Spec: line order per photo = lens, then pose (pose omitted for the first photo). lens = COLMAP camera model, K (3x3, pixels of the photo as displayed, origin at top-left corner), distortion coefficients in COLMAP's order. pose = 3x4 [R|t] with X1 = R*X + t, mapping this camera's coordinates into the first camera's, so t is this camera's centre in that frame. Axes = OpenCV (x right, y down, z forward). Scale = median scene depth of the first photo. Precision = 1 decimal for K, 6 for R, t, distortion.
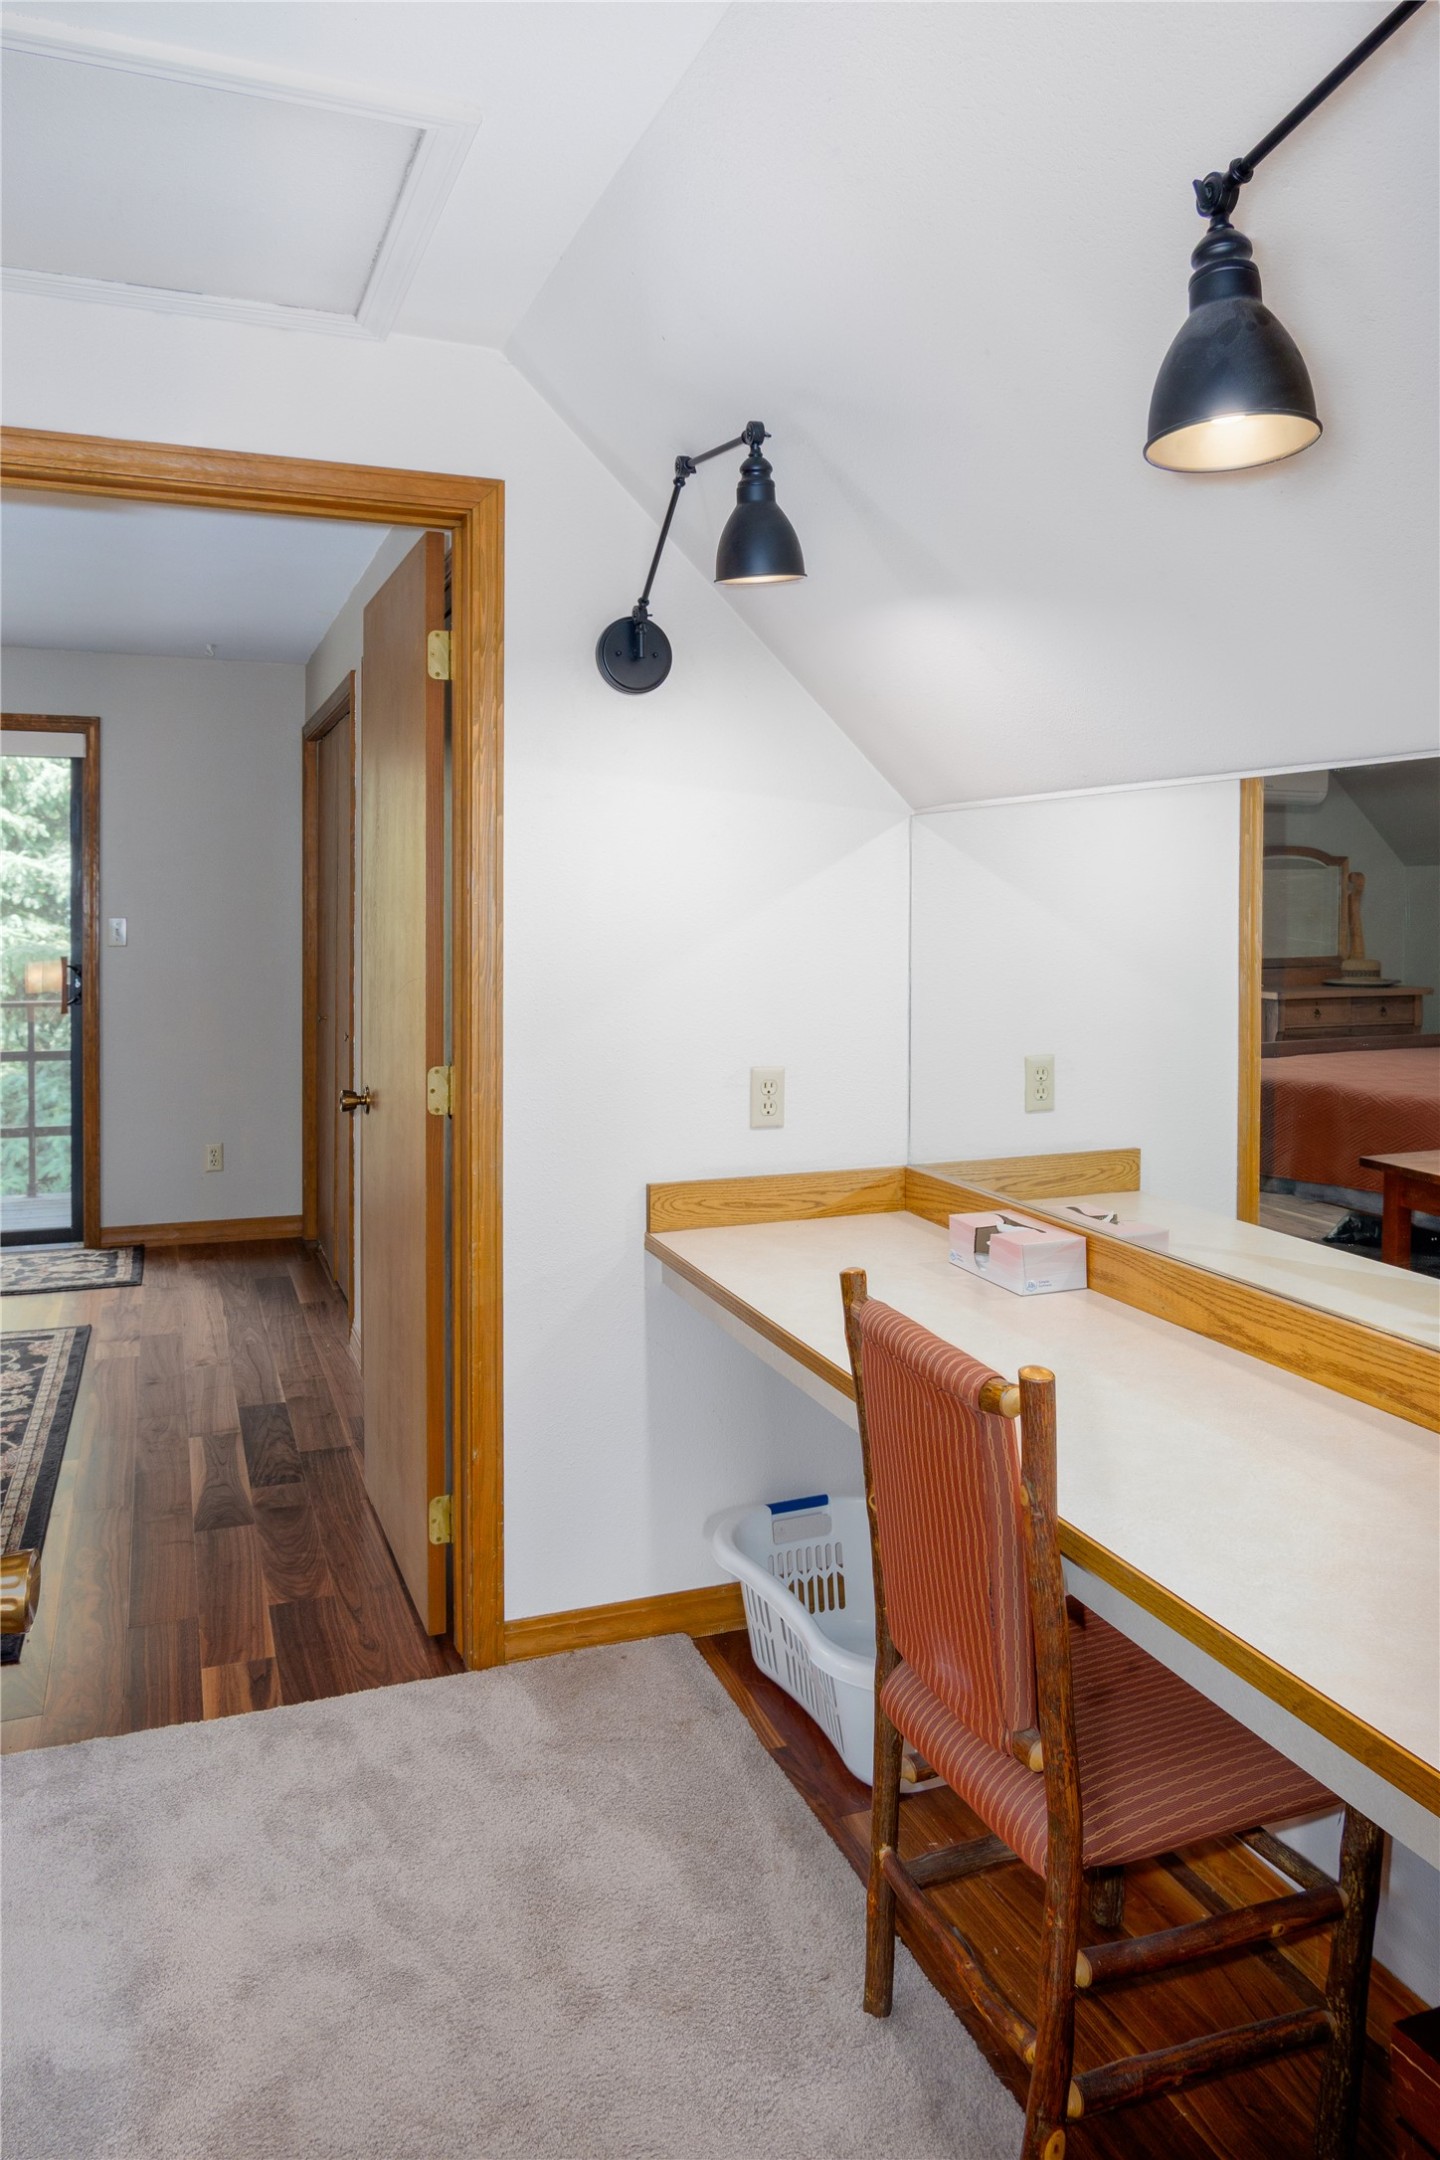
lens RADIAL K [[1421.2, 0, 716.4], [0, 1421.2, 1071.1], [0, 0, 1]] dist [-0.012728, 0.005634]
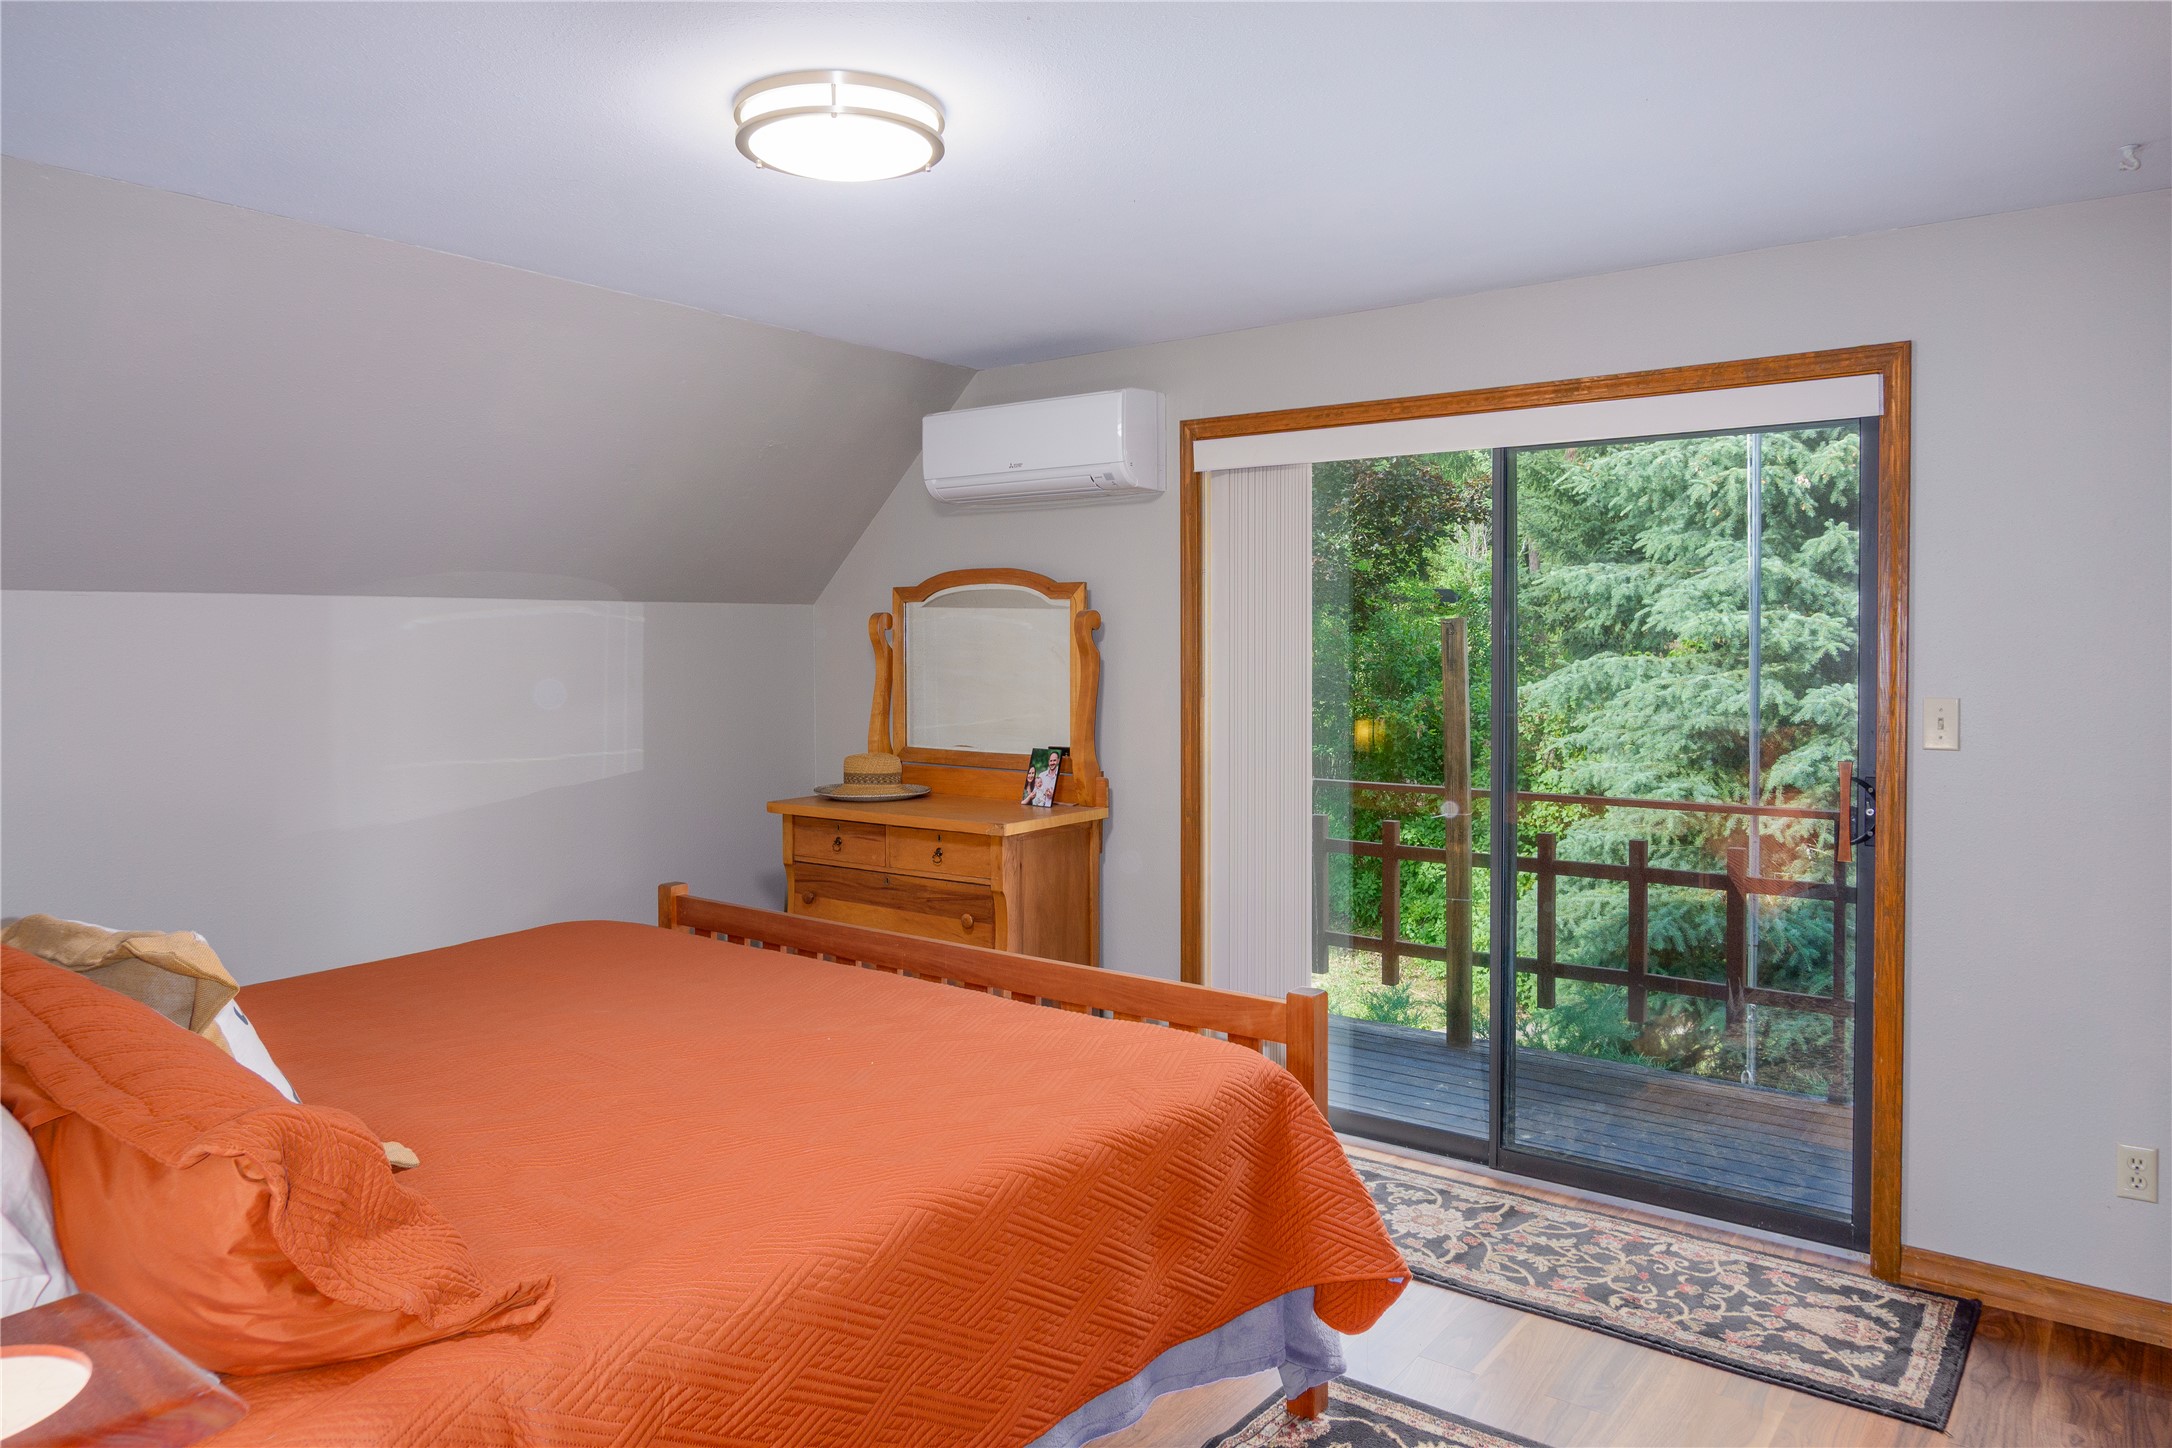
lens RADIAL K [[1429.1, 0, 1075.8], [0, 1429.1, 645.3], [0, 0, 1]] dist [-0.012728, 0.005634]
pose [[0.526189, -0.022322, -0.850075, -0.131873], [-0.089724, 0.992618, -0.081603, -0.054348], [0.845621, 0.119210, 0.520302, 0.436219]]
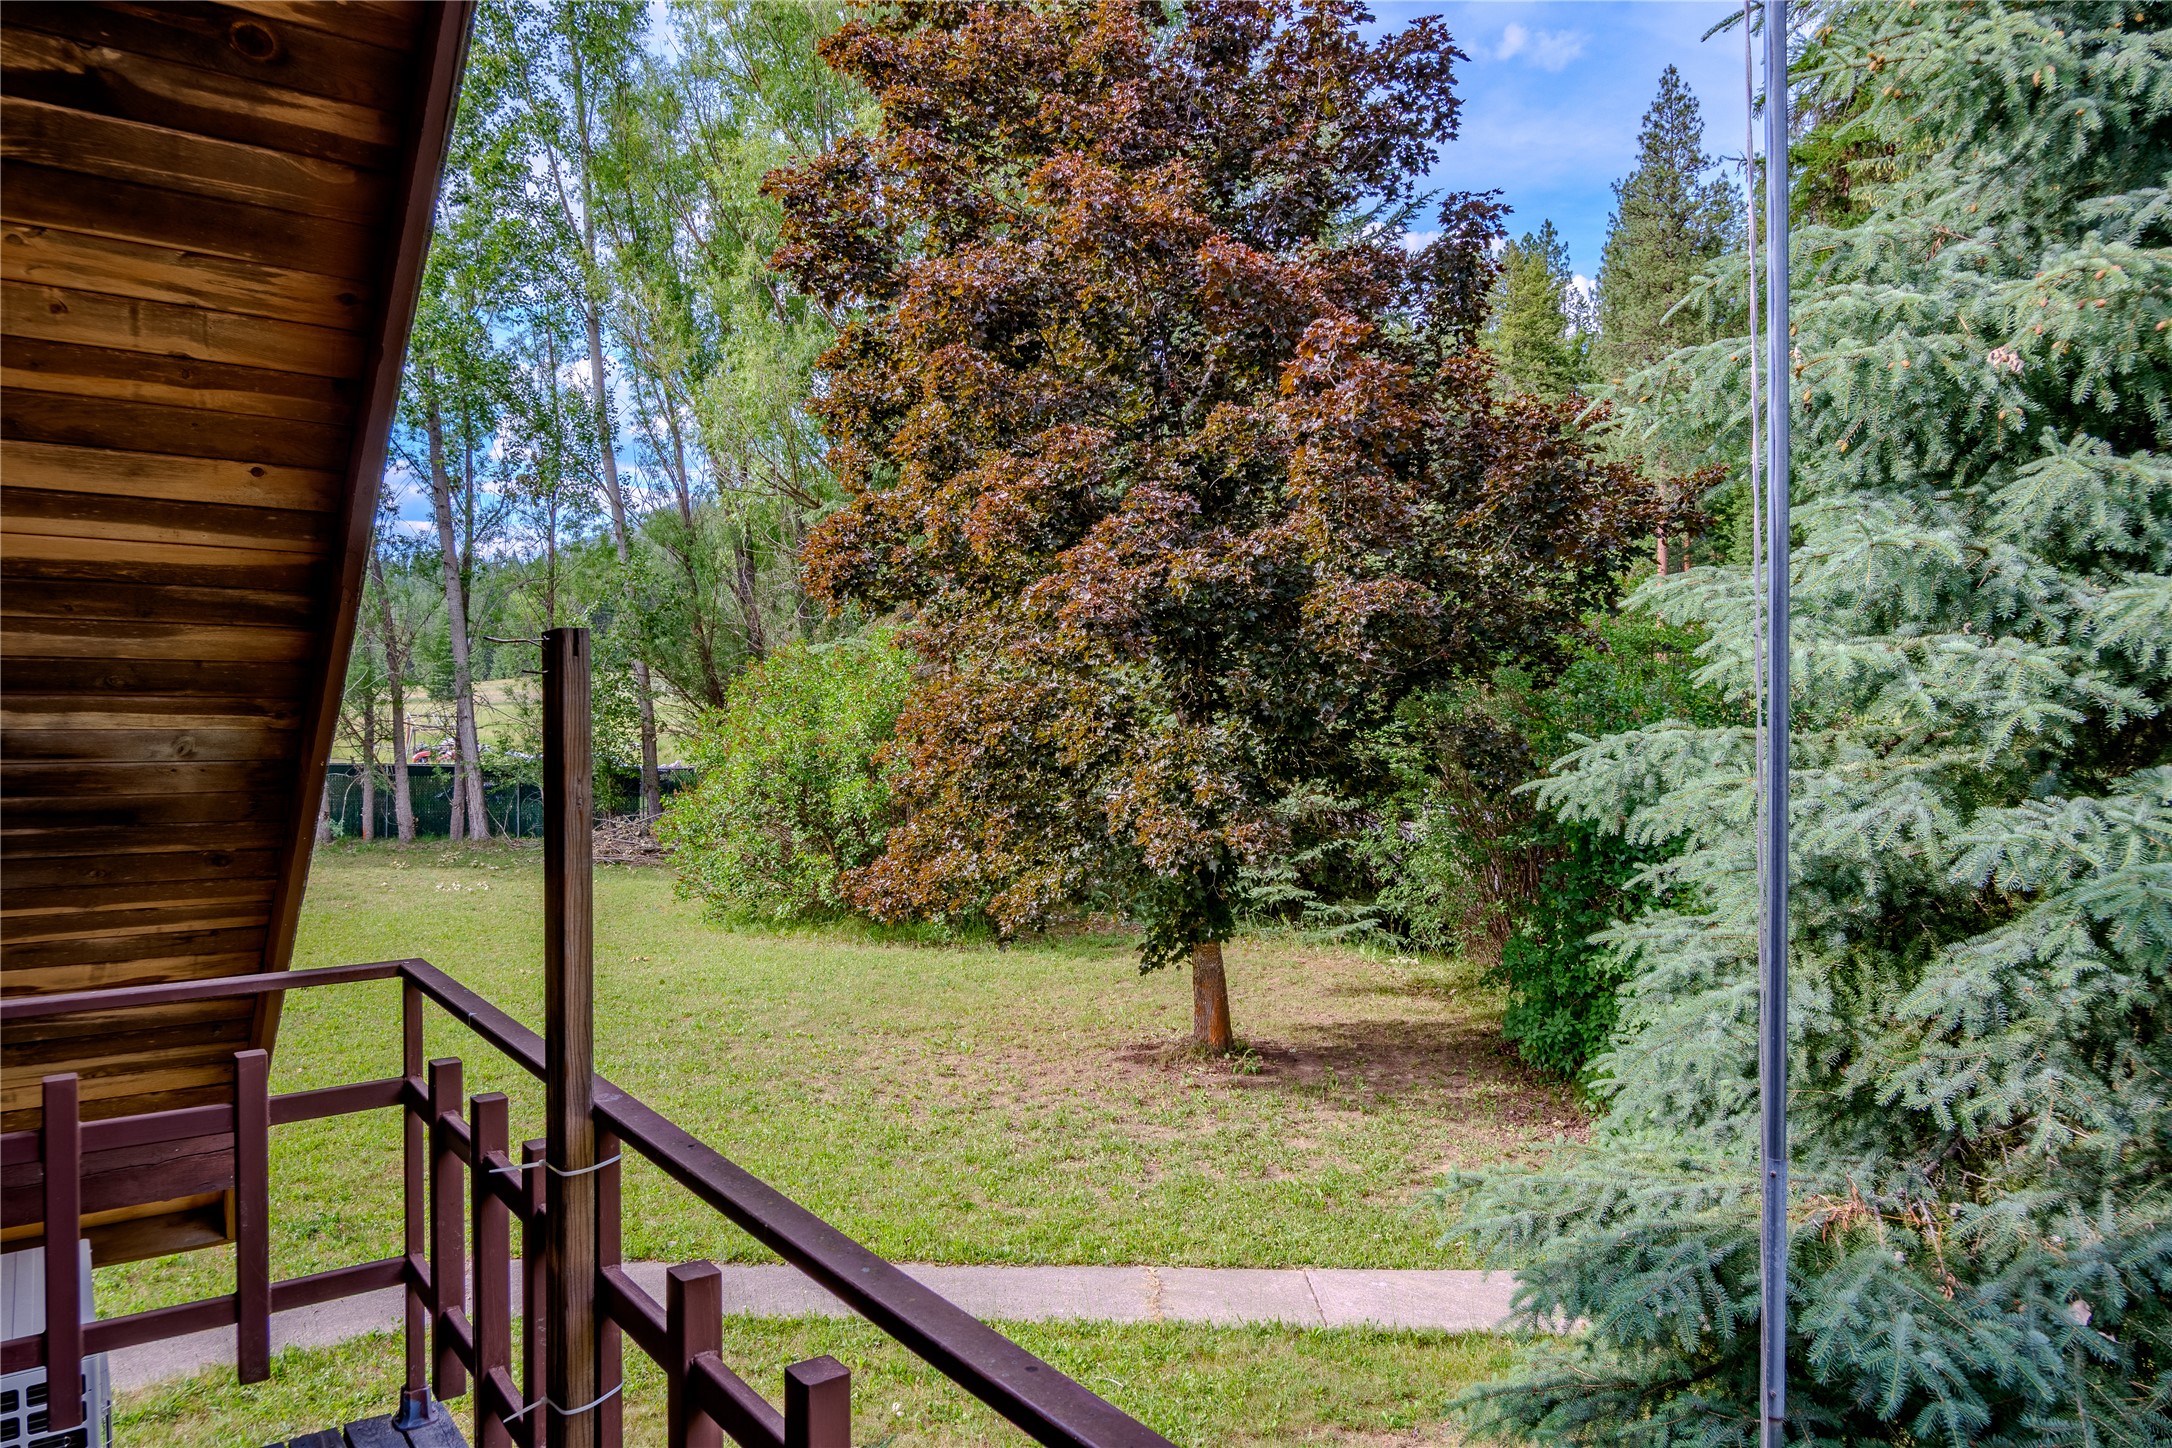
lens RADIAL K [[1429.1, 0, 1085.1], [0, 1429.1, 709.5], [0, 0, 1]] dist [-0.012728, 0.005634]
pose [[0.295361, -0.020720, -0.955161, -0.264174], [-0.107019, 0.992755, -0.054629, -0.095284], [0.949373, 0.118356, 0.291004, 0.748616]]
